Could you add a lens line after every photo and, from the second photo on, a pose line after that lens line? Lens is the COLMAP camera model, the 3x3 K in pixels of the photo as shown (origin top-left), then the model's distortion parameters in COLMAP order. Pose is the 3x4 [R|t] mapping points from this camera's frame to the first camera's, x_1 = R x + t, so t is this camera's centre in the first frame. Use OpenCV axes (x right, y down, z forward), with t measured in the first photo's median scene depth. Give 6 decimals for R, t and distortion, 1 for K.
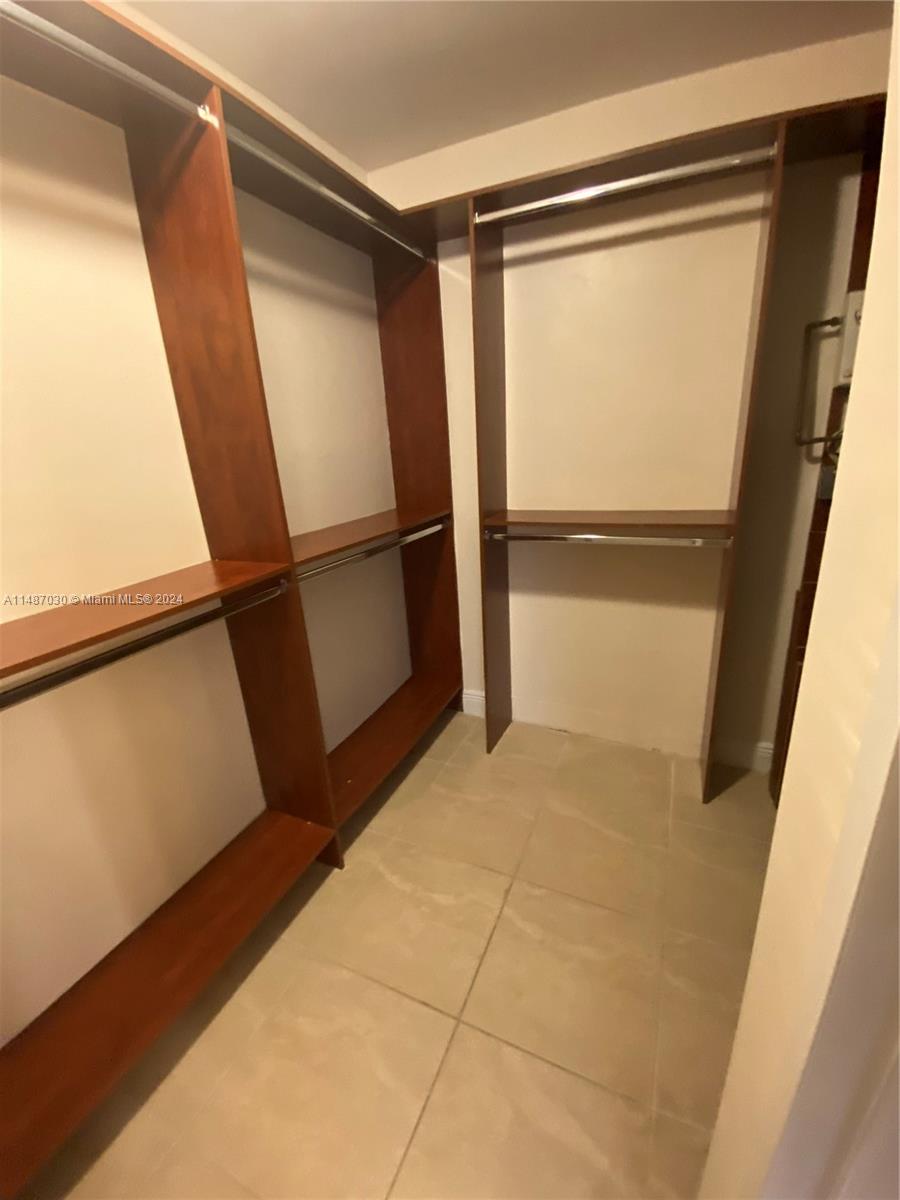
lens RADIAL K [[492.9, 0, 450.0], [0, 492.9, 600.0], [0, 0, 1]] dist [0.024109, -0.023591]
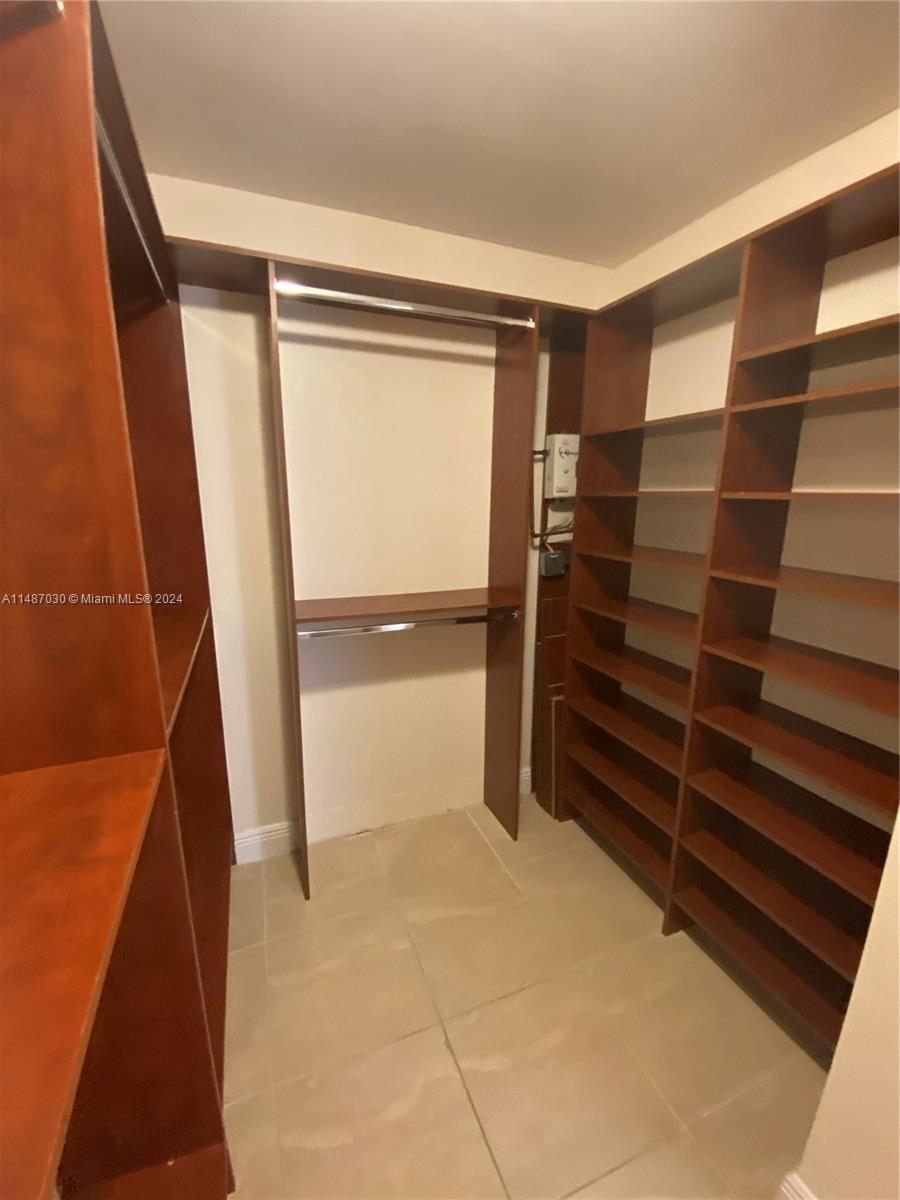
lens RADIAL K [[492.9, 0, 450.0], [0, 492.9, 600.0], [0, 0, 1]] dist [0.024109, -0.023591]
pose [[0.680205, -0.093362, 0.727052, -0.412271], [0.180619, 0.982621, -0.042801, -0.126019], [-0.710421, 0.160433, 0.685247, 0.265831]]
